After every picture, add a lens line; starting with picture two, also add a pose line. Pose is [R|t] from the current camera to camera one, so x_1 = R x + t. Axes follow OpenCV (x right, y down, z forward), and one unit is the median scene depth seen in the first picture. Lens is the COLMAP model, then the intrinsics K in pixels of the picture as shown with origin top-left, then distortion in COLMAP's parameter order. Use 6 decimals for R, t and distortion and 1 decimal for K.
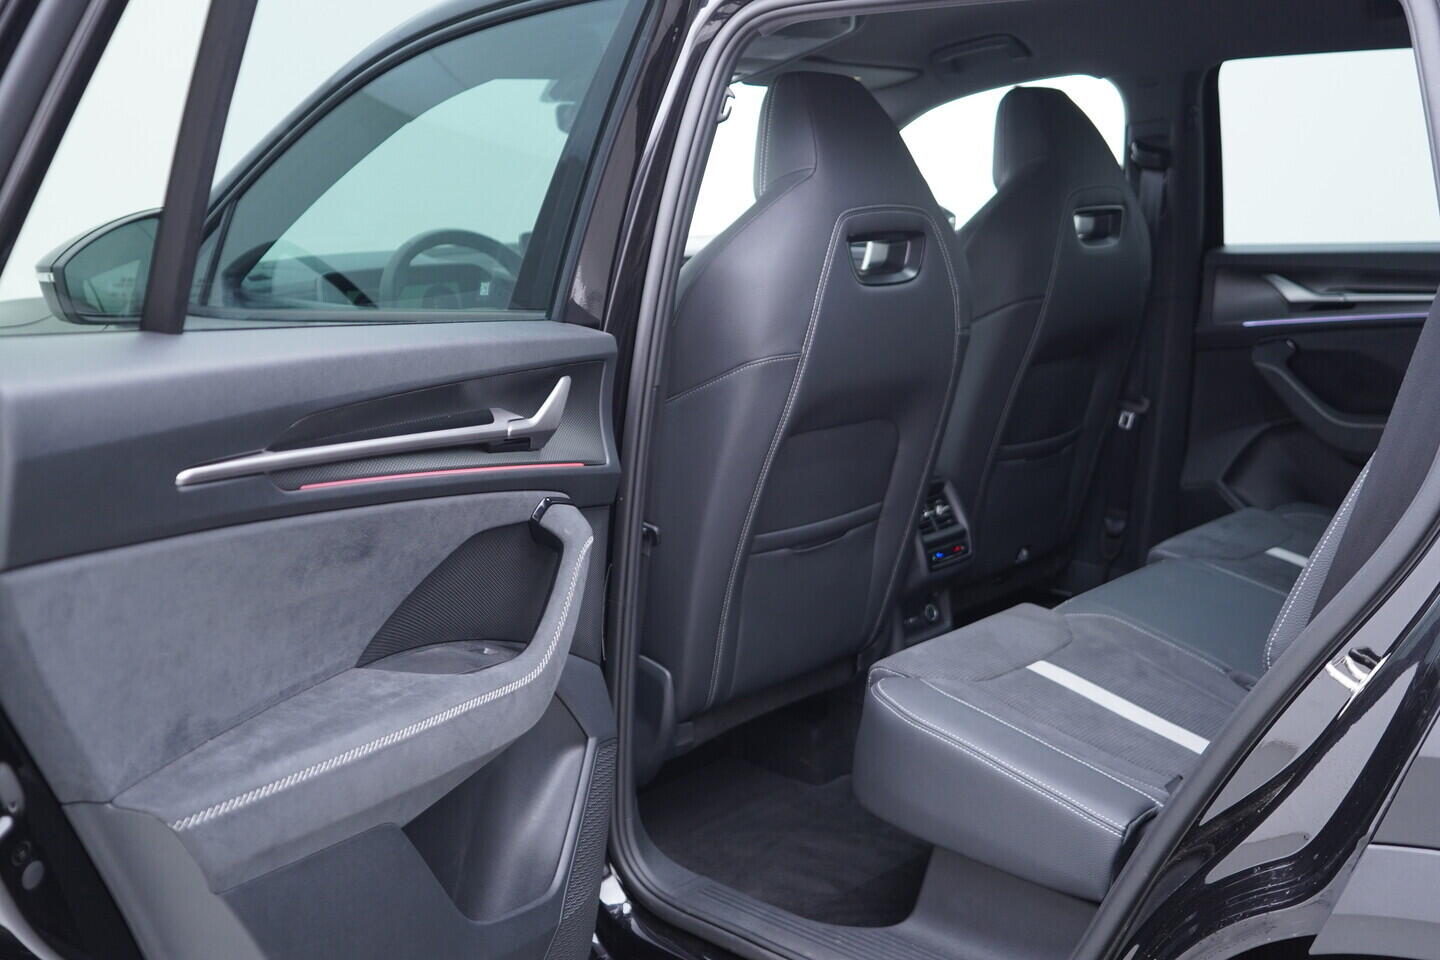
lens RADIAL K [[1481.2, 0, 718.9], [0, 1481.2, 480.4], [0, 0, 1]] dist [-0.002810, 0.000000]
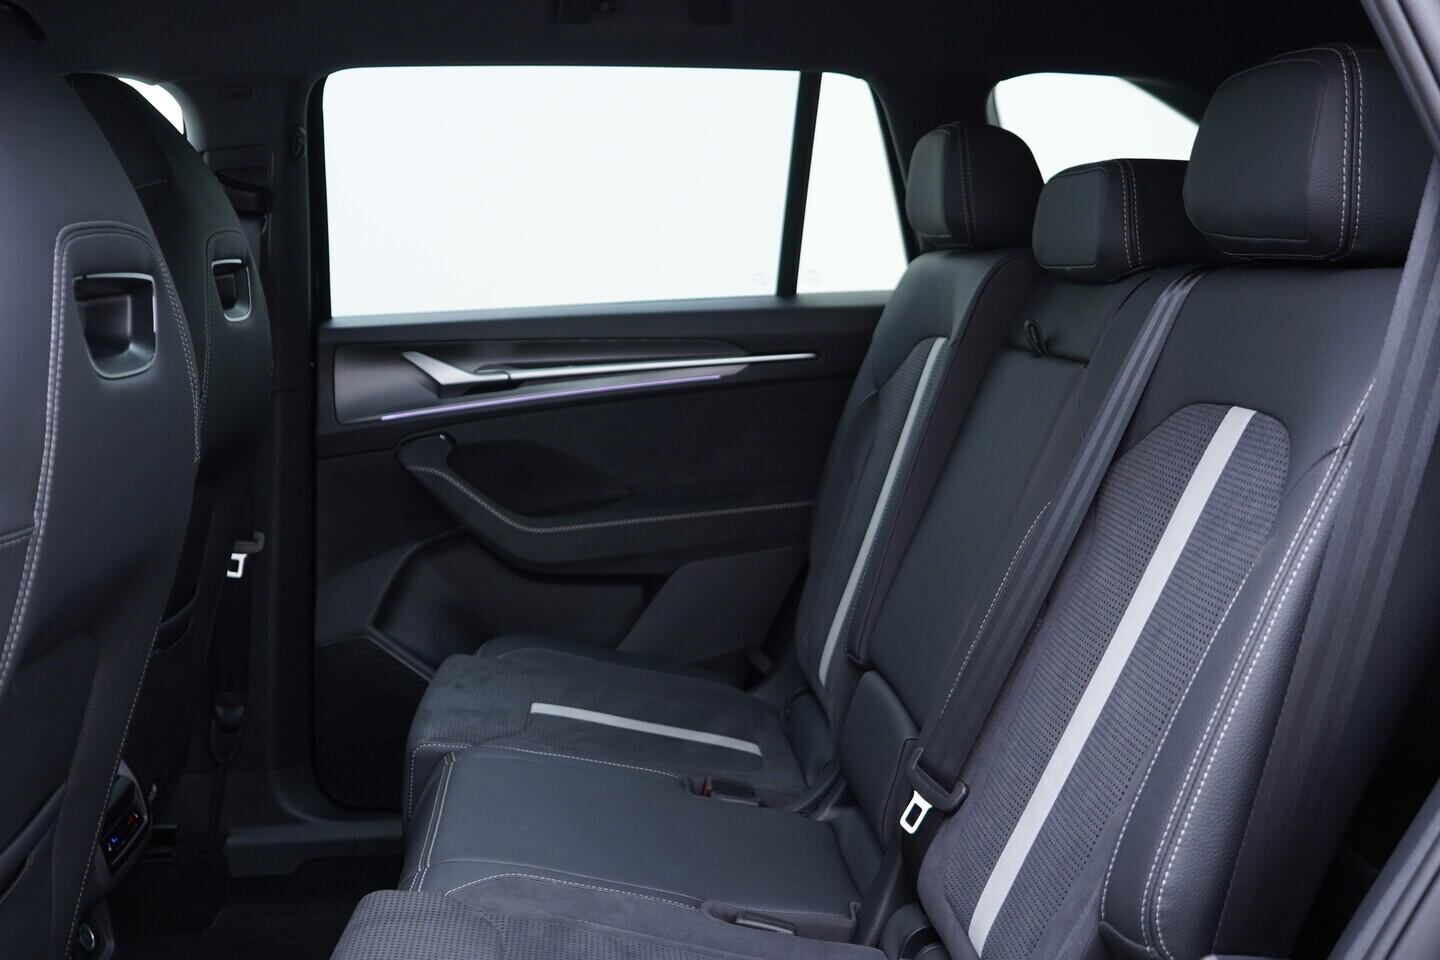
lens RADIAL K [[1481.2, 0, 721.7], [0, 1481.2, 480.3], [0, 0, 1]] dist [-0.002810, 0.000000]
pose [[0.672185, -0.105806, 0.732784, -0.091423], [0.158177, 0.987408, -0.002526, -0.045069], [-0.723290, 0.117607, 0.680456, 0.363427]]
